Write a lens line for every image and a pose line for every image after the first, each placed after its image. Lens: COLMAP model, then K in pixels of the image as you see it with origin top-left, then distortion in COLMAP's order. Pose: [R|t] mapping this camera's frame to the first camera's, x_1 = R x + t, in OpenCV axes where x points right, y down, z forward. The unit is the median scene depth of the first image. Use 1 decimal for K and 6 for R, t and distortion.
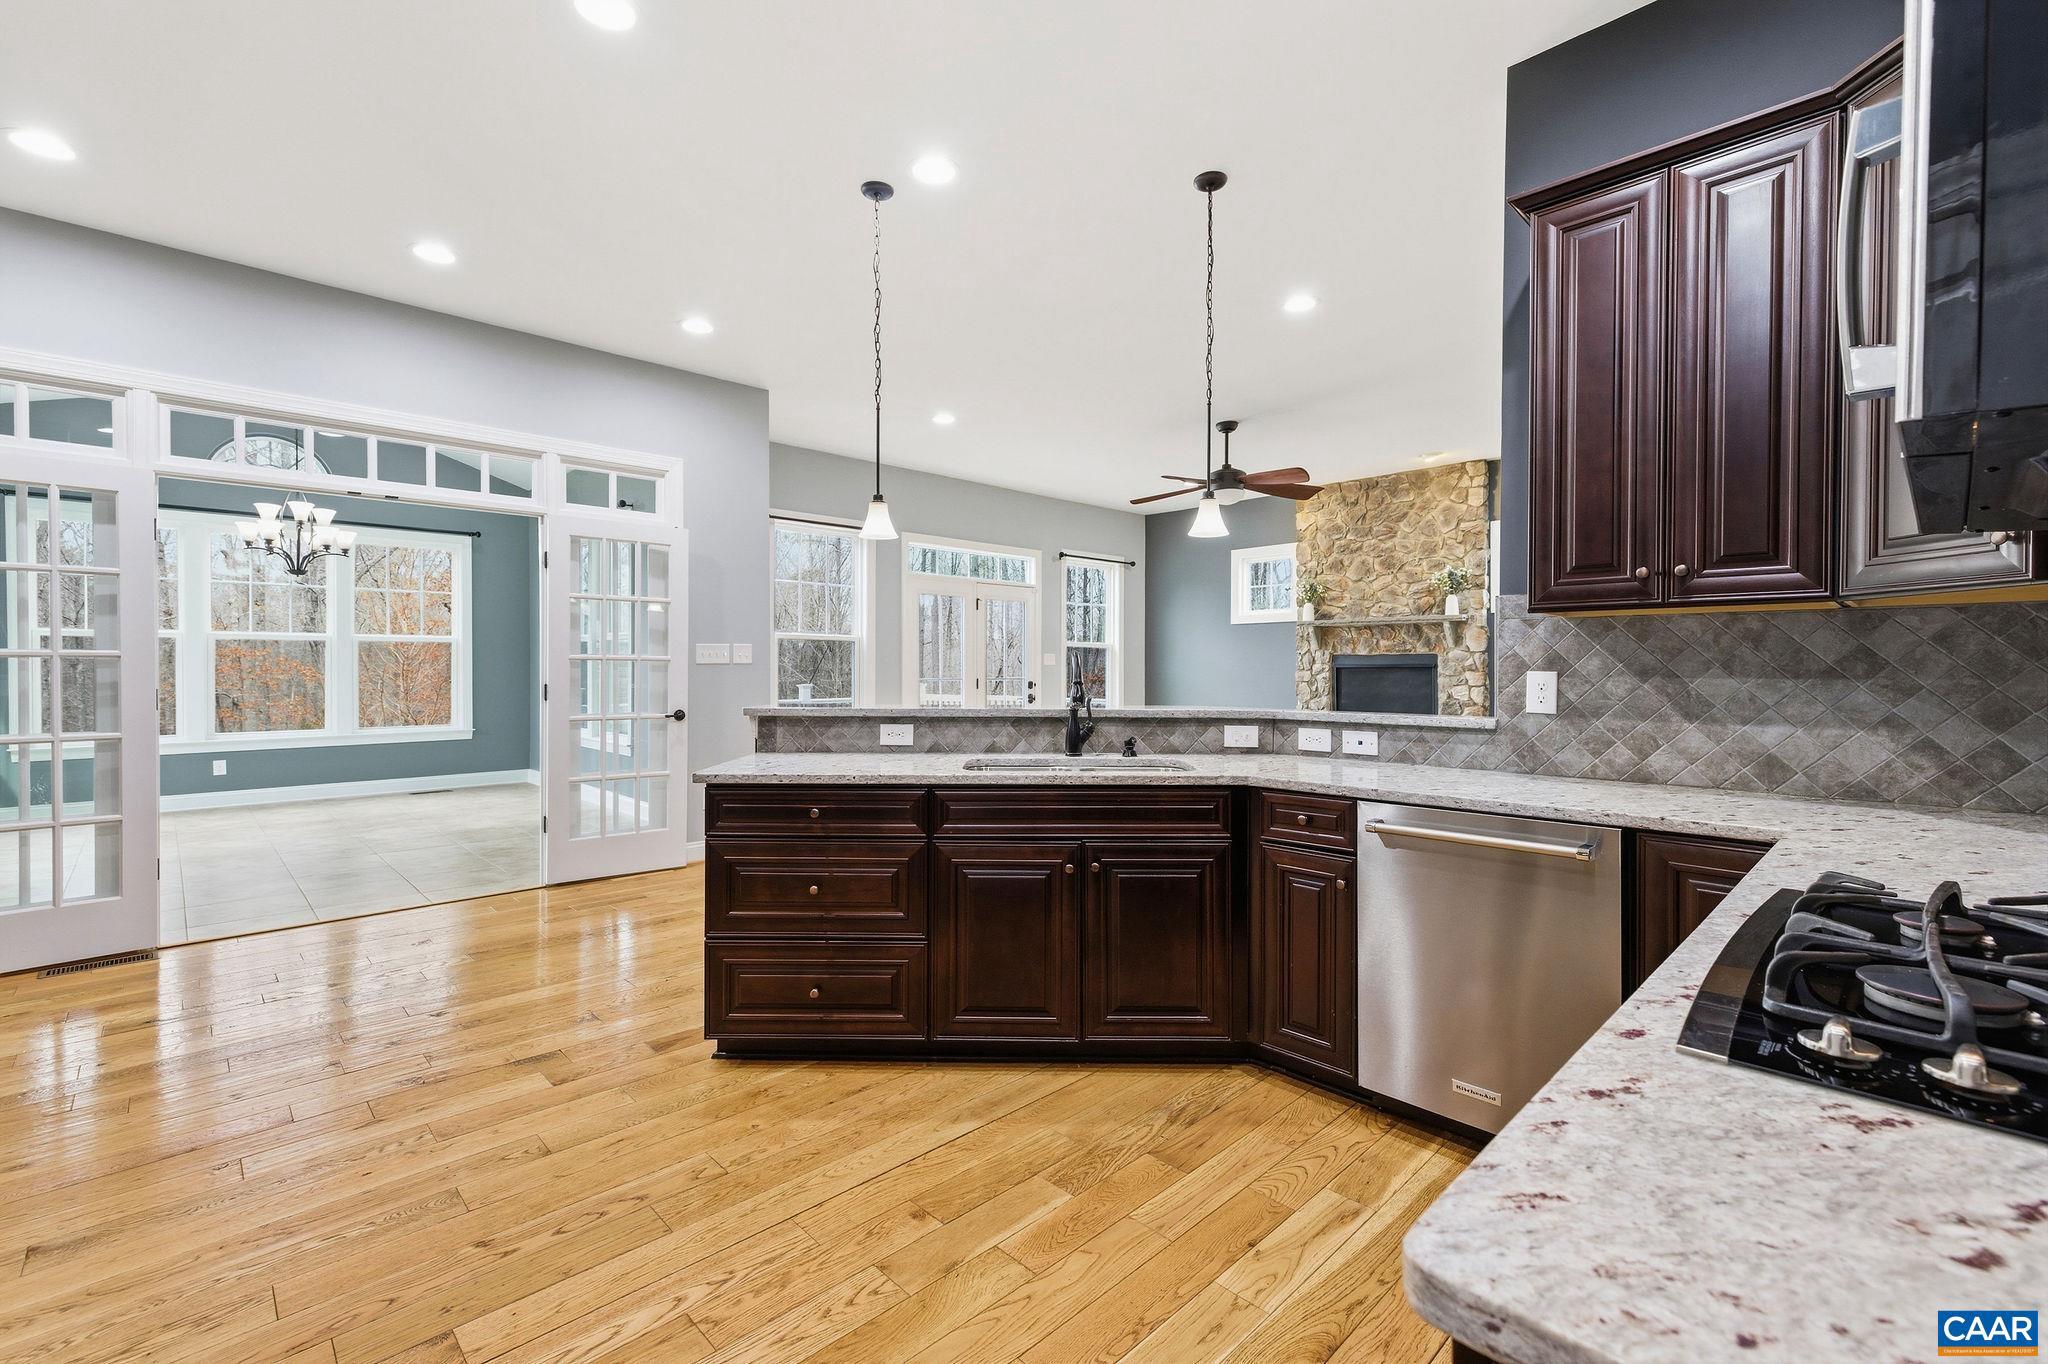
lens RADIAL K [[860.4, 0, 1006.7], [0, 860.4, 681.5], [0, 0, 1]] dist [0.010732, -0.001213]
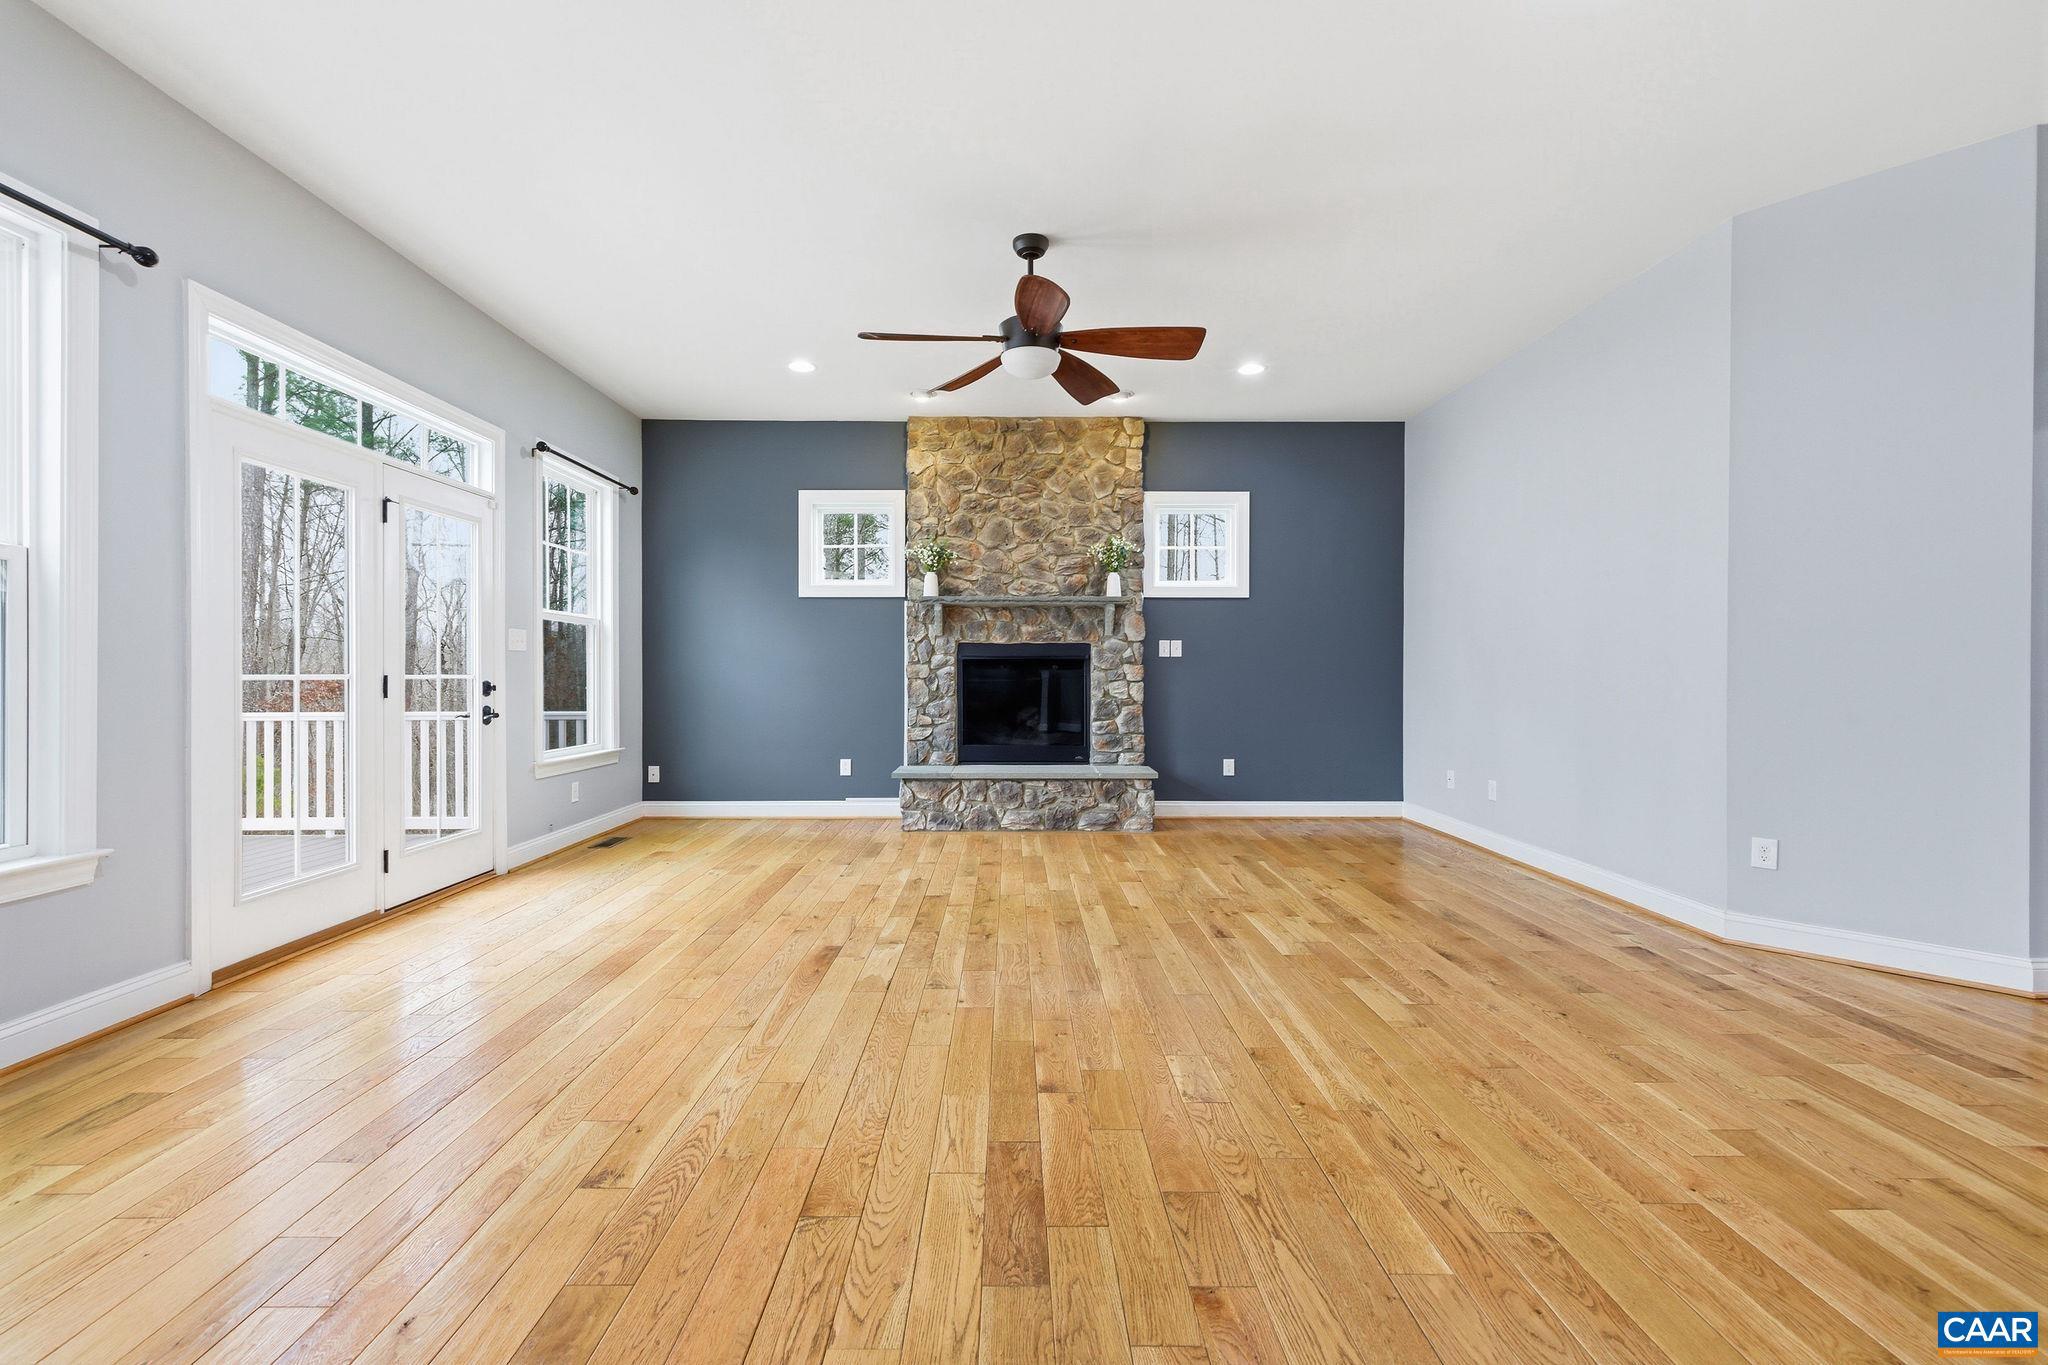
lens RADIAL K [[860.4, 0, 1015.5], [0, 860.4, 678.9], [0, 0, 1]] dist [0.010732, -0.001213]
pose [[0.680634, -0.005678, 0.732602, -0.153566], [0.010629, 0.999941, -0.002125, 0.002937], [-0.732546, 0.009233, 0.680654, 0.485065]]
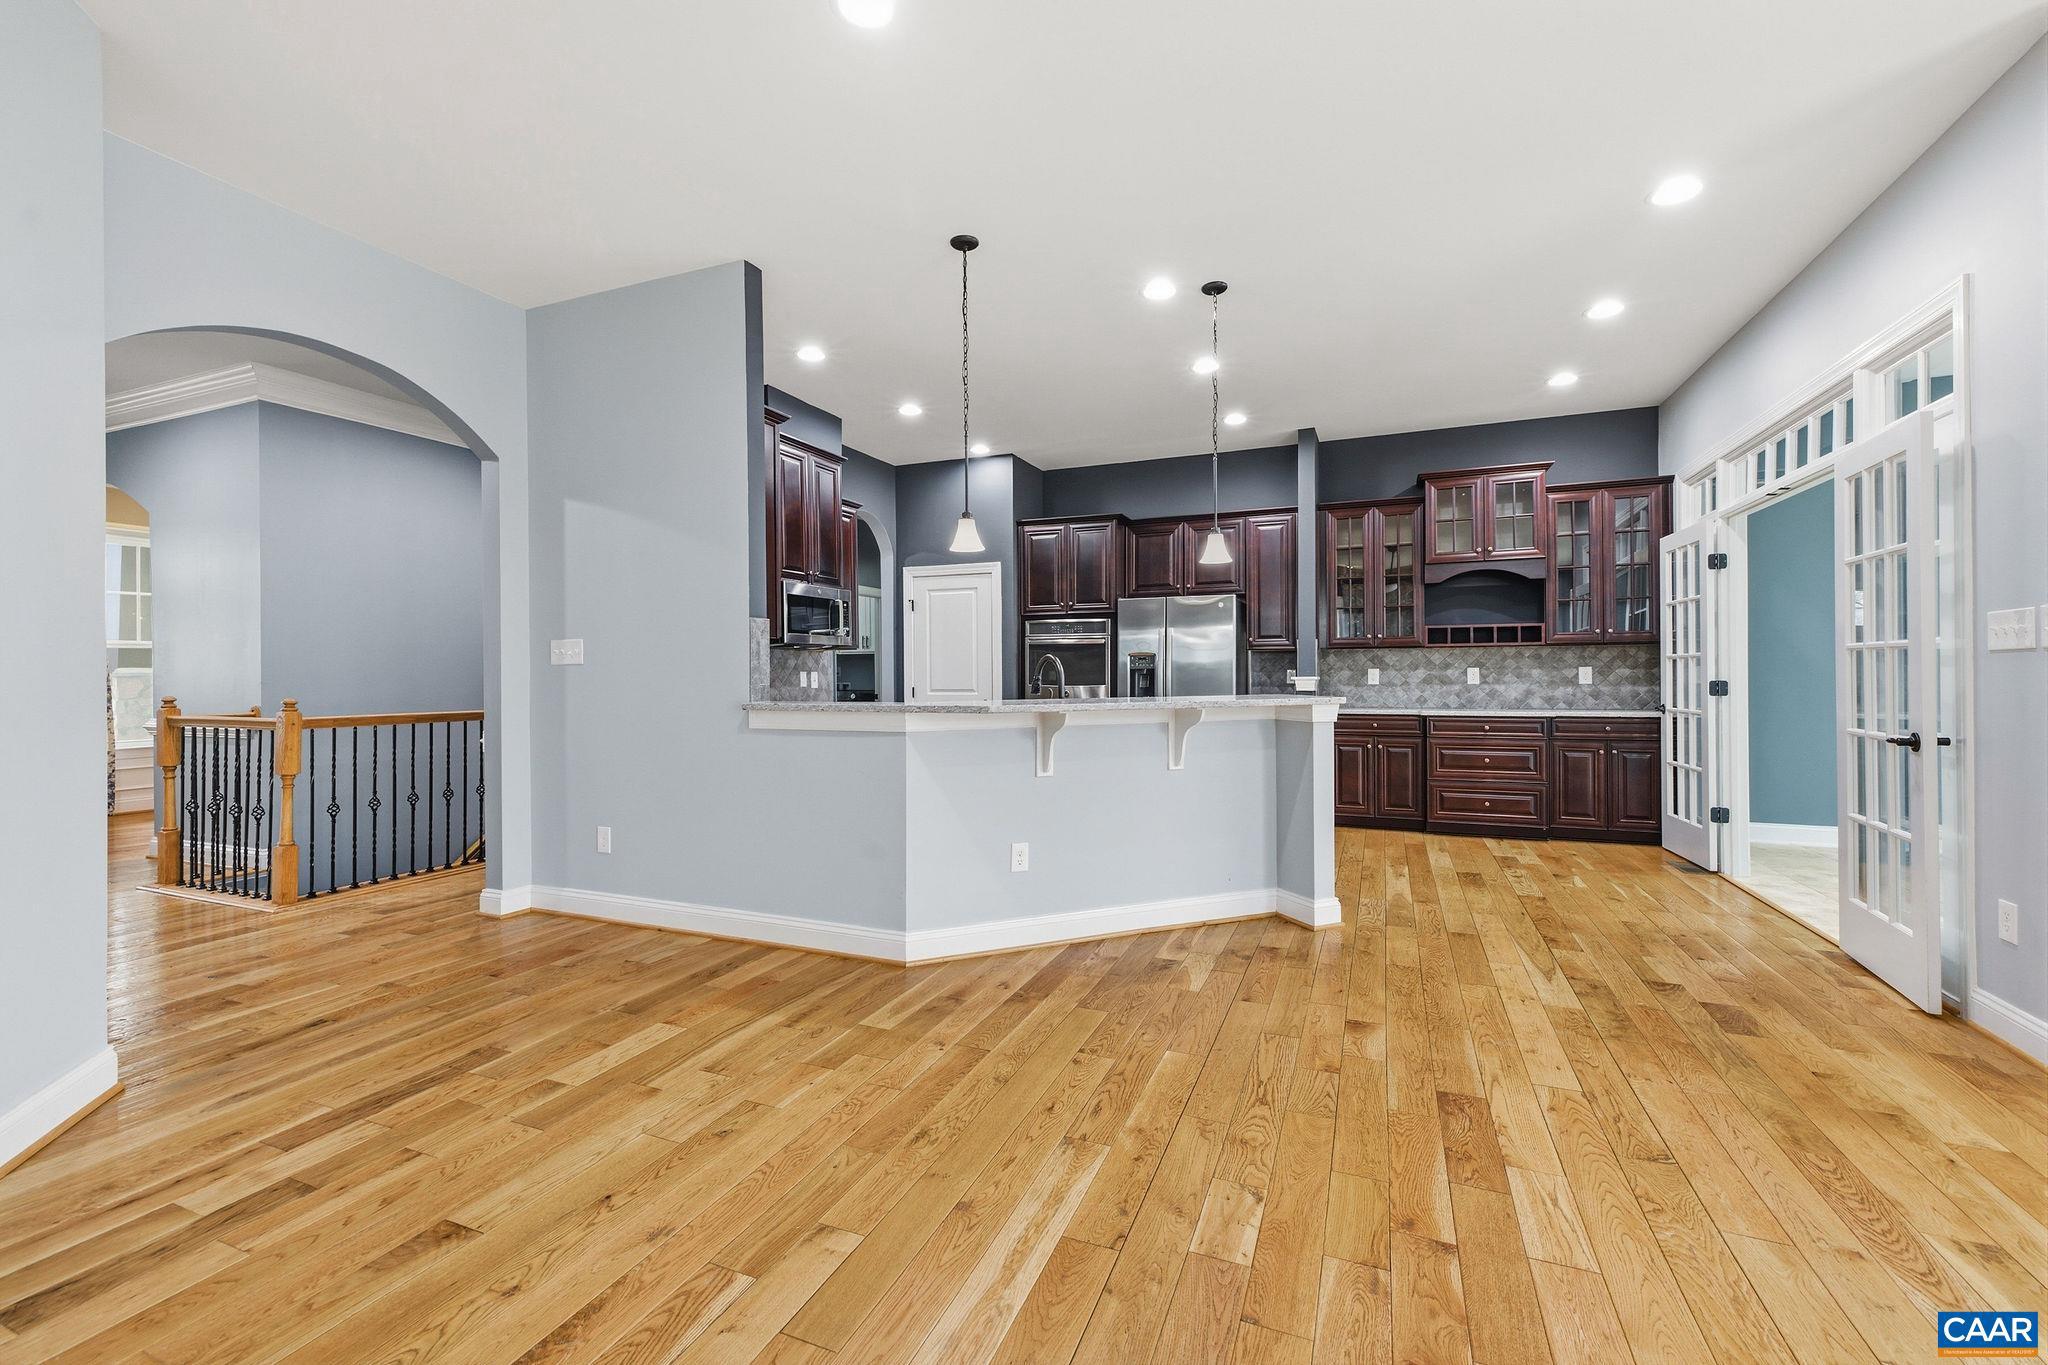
lens RADIAL K [[860.4, 0, 1019.8], [0, 860.4, 670.6], [0, 0, 1]] dist [0.010732, -0.001213]
pose [[-0.914130, 0.002452, -0.405413, 0.262657], [-0.002183, 0.999937, 0.010971, -0.009055], [0.405414, 0.010914, -0.914068, 0.840531]]
